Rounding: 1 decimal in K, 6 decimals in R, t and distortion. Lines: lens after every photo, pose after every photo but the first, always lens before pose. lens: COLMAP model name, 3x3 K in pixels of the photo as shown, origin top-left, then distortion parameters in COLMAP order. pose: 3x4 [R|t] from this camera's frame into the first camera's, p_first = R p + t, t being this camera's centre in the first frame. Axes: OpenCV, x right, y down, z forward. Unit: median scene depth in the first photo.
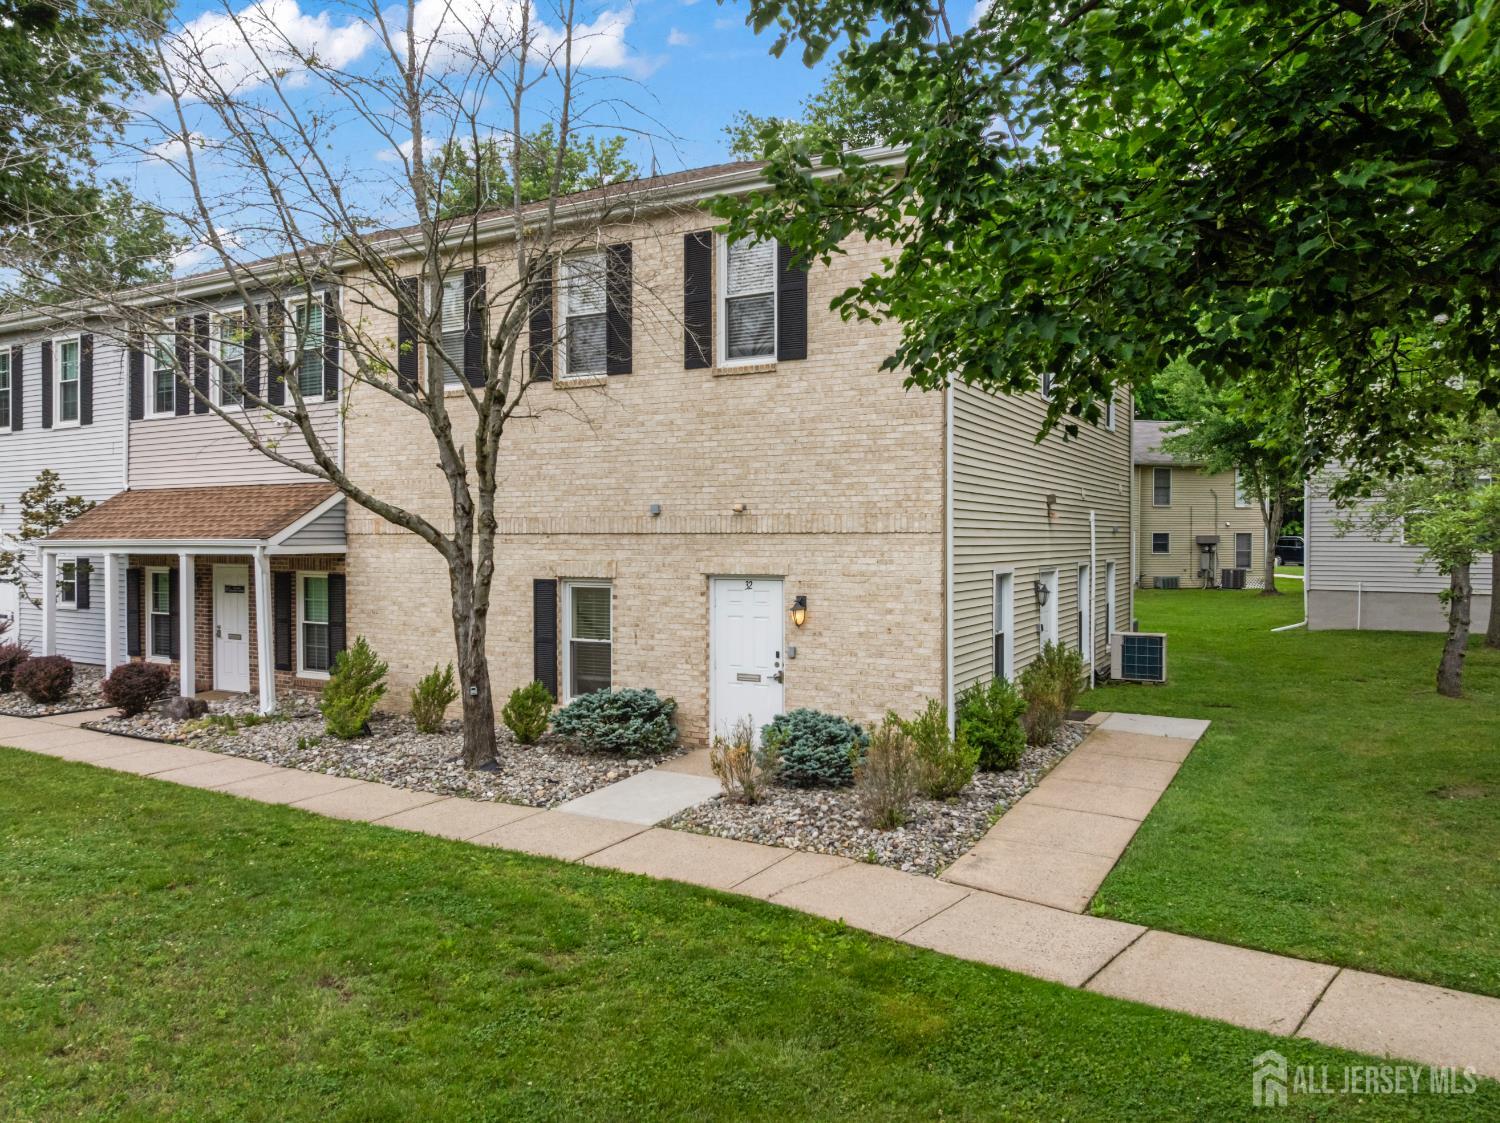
lens RADIAL K [[1037.8, 0, 746.8], [0, 1037.8, 540.7], [0, 0, 1]] dist [-0.035004, -0.004295]
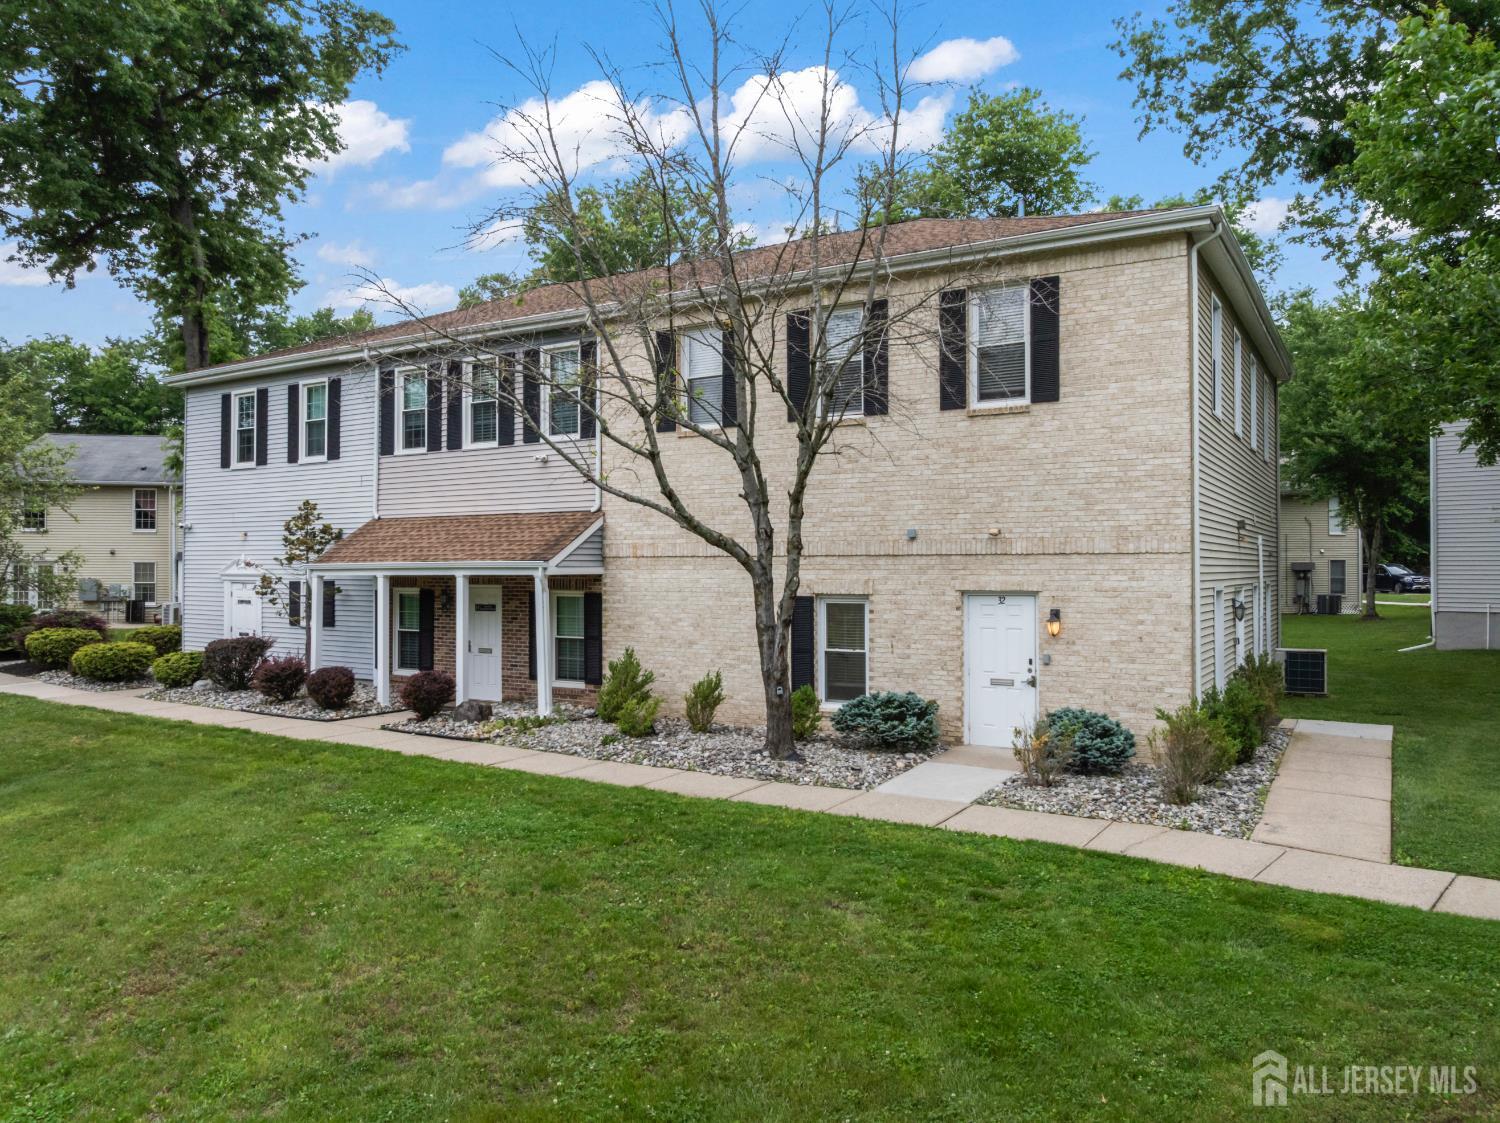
lens RADIAL K [[1026.8, 0, 756.1], [0, 1026.8, 557.5], [0, 0, 1]] dist [-0.040700, -0.000596]
pose [[0.999189, -0.001259, -0.040252, -0.223850], [0.000740, 0.999917, -0.012900, 0.010318], [0.040265, 0.012860, 0.999106, -0.129297]]
